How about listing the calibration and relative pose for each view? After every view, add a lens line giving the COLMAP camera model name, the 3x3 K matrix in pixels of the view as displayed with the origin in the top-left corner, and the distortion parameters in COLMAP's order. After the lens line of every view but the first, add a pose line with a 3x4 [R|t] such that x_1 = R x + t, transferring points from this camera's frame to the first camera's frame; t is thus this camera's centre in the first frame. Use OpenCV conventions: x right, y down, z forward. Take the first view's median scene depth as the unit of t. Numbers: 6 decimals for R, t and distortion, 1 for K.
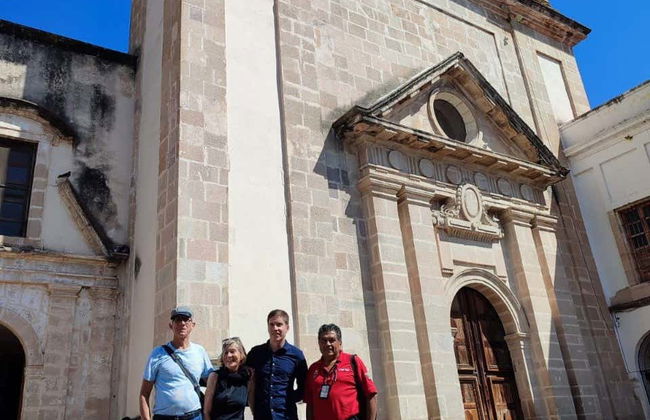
lens RADIAL K [[604.5, 0, 327.7], [0, 604.5, 207.2], [0, 0, 1]] dist [0.041012, 0.000000]
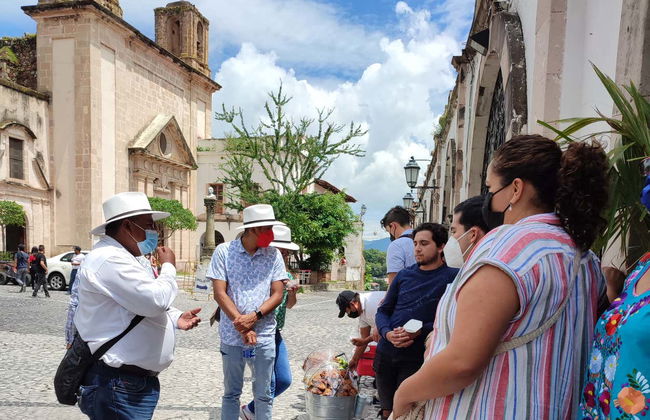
lens RADIAL K [[604.5, 0, 325.7], [0, 604.5, 212.4], [0, 0, 1]] dist [0.041012, 0.000000]
pose [[0.752048, 0.147657, 0.642356, -1.018951], [-0.322759, 0.932238, 0.163583, -0.594672], [-0.574674, -0.330349, 0.748745, -1.613035]]
